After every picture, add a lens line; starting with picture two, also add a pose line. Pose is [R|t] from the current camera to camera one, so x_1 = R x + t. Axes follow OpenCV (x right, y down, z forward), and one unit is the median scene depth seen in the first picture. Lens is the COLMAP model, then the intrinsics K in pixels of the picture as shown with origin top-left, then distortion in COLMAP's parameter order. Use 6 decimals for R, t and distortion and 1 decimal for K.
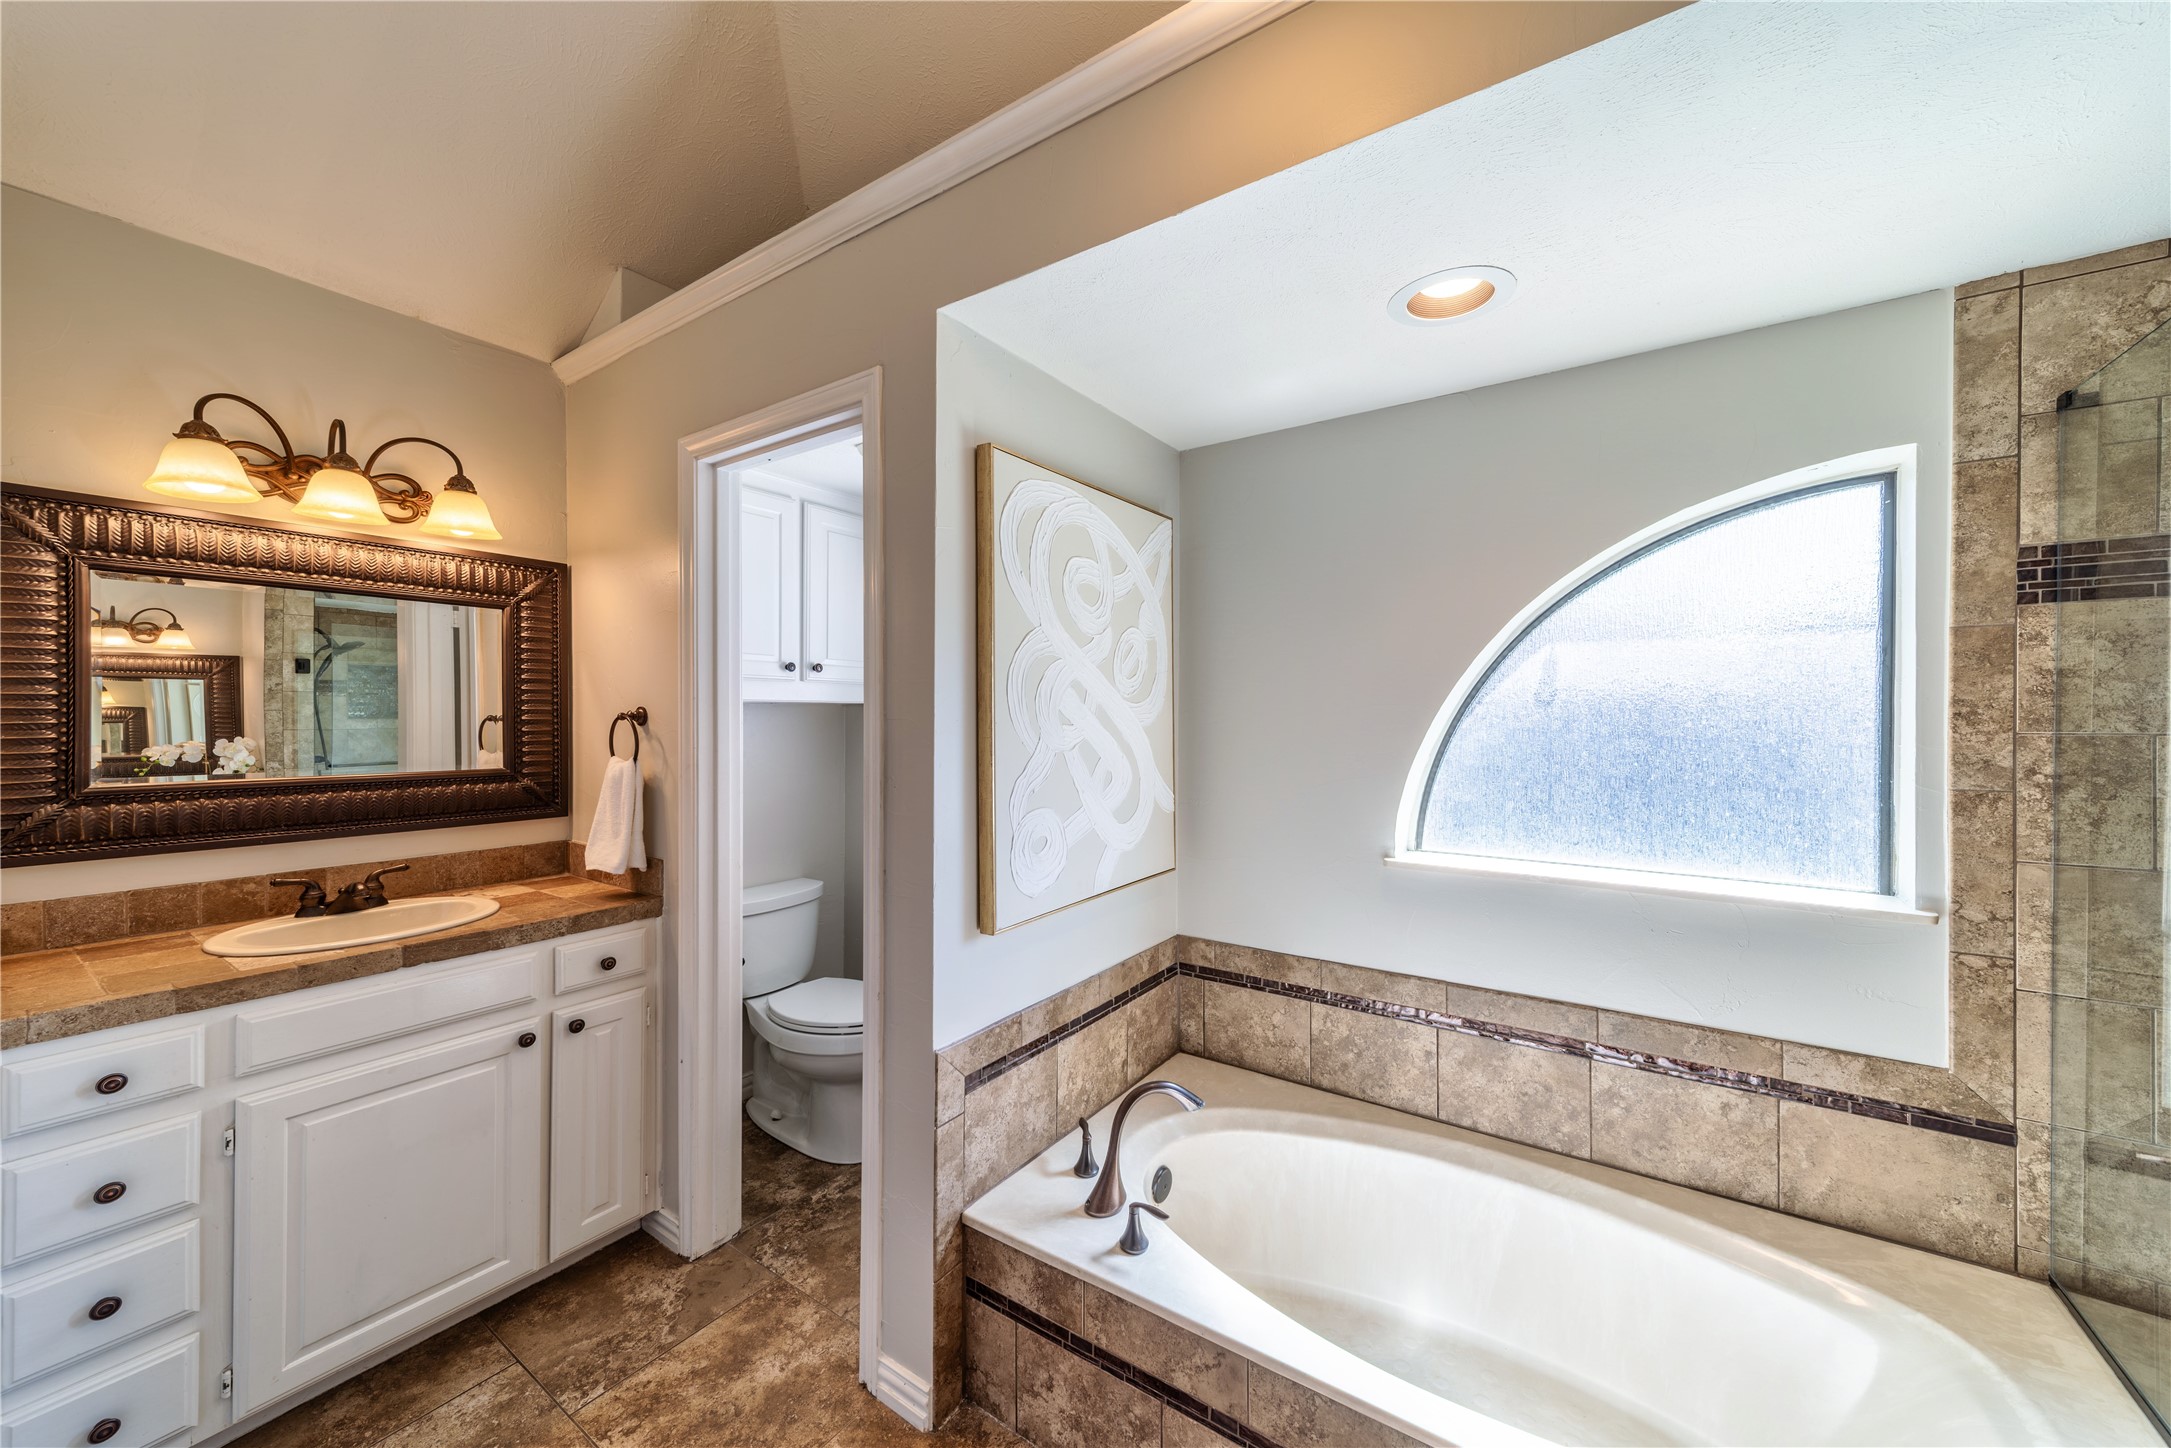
lens RADIAL K [[767.4, 0, 1055.6], [0, 767.4, 724.5], [0, 0, 1]] dist [0.004884, 0.000005]
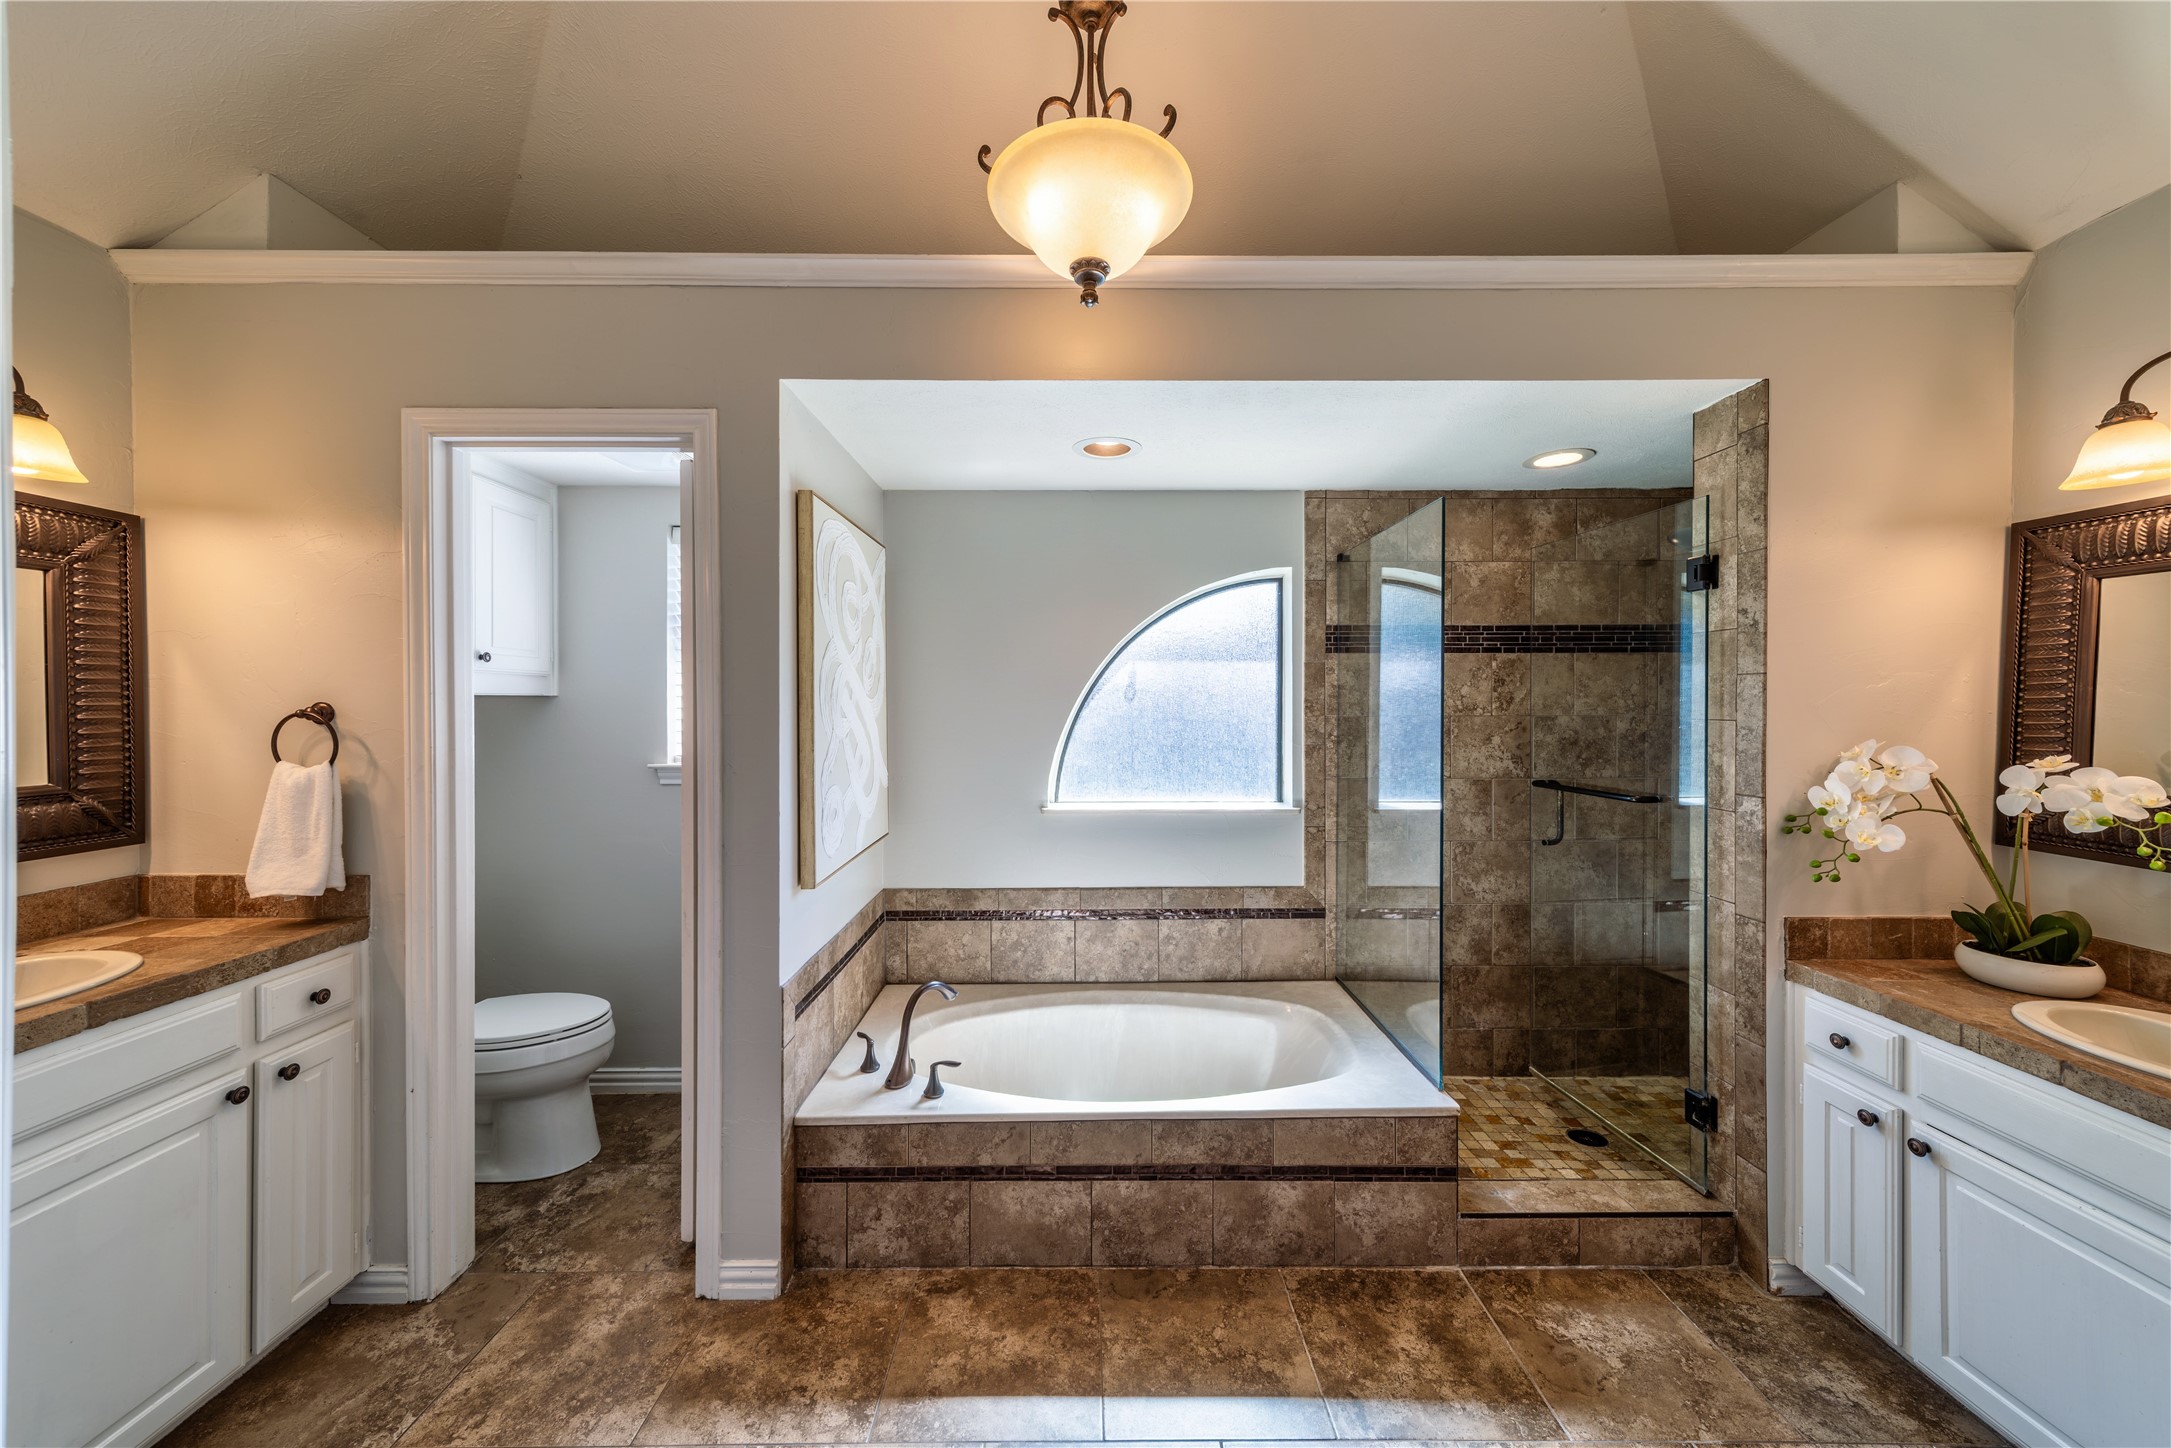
lens RADIAL K [[792.7, 0, 1081.0], [0, 792.7, 717.8], [0, 0, 1]] dist [0.002177, -0.000034]
pose [[0.803440, -0.013006, 0.595244, -0.435517], [0.007433, 0.999903, 0.011816, -0.011308], [-0.595339, -0.005069, 0.803458, -0.248614]]
